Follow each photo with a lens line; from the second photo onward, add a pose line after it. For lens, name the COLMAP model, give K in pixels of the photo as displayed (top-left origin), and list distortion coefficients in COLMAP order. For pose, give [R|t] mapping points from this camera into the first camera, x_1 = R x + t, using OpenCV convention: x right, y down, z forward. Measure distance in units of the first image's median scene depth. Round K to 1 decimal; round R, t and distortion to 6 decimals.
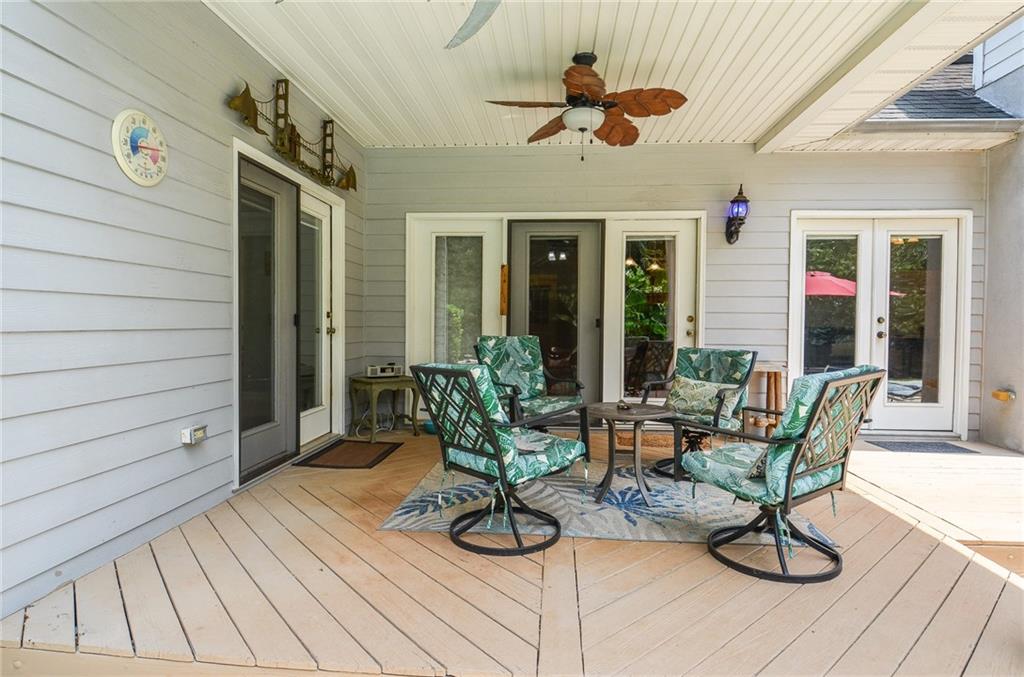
lens RADIAL K [[530.2, 0, 519.4], [0, 530.2, 333.5], [0, 0, 1]] dist [0.021800, -0.030576]
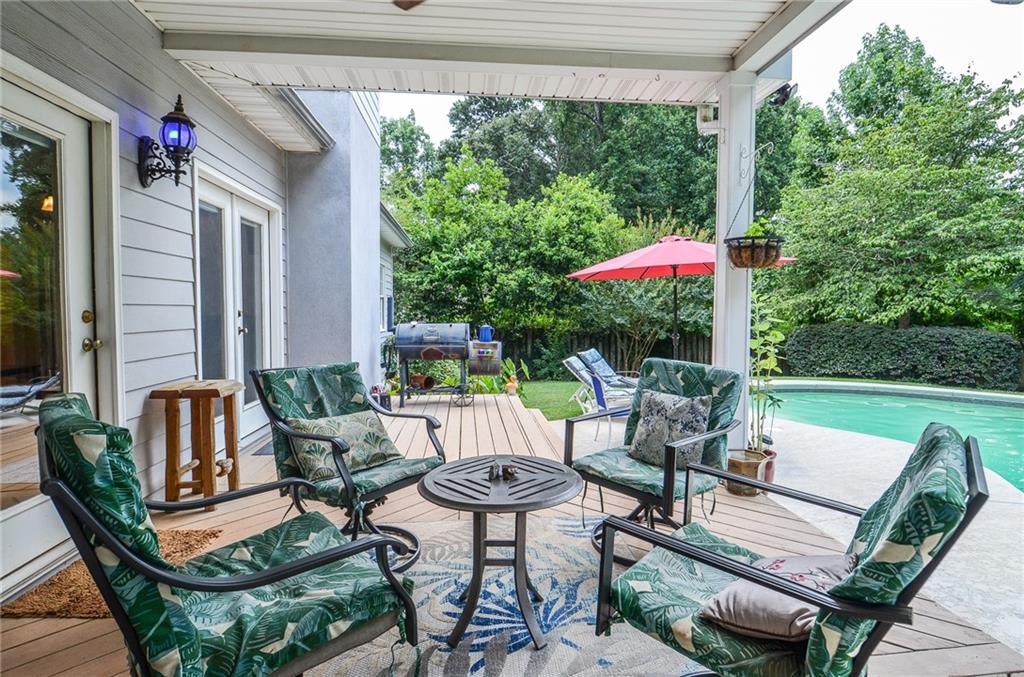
lens RADIAL K [[530.2, 0, 519.4], [0, 530.2, 333.5], [0, 0, 1]] dist [0.021800, -0.030576]
pose [[-0.170923, -0.051974, 0.983913, -0.279568], [0.018394, 0.998265, 0.055928, -0.037536], [-0.985113, 0.027658, -0.169671, 0.780447]]
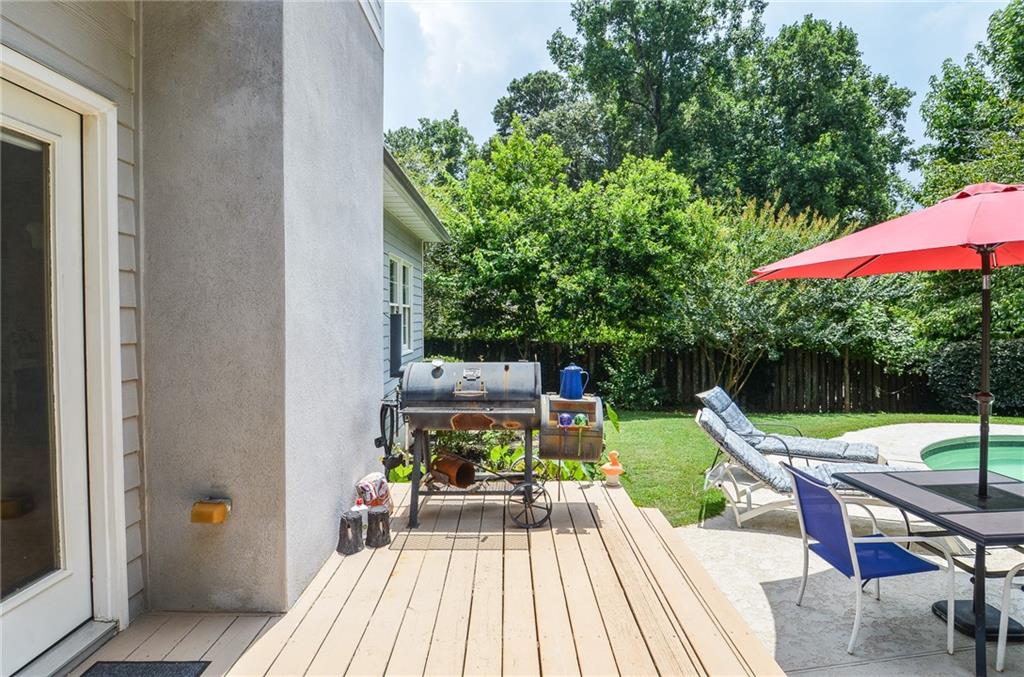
lens RADIAL K [[530.2, 0, 519.4], [0, 530.2, 333.5], [0, 0, 1]] dist [0.021800, -0.030576]
pose [[-0.091635, -0.042636, 0.994879, 0.413467], [0.019986, 0.998803, 0.044645, -0.063755], [-0.995592, 0.023975, -0.090673, 0.768626]]
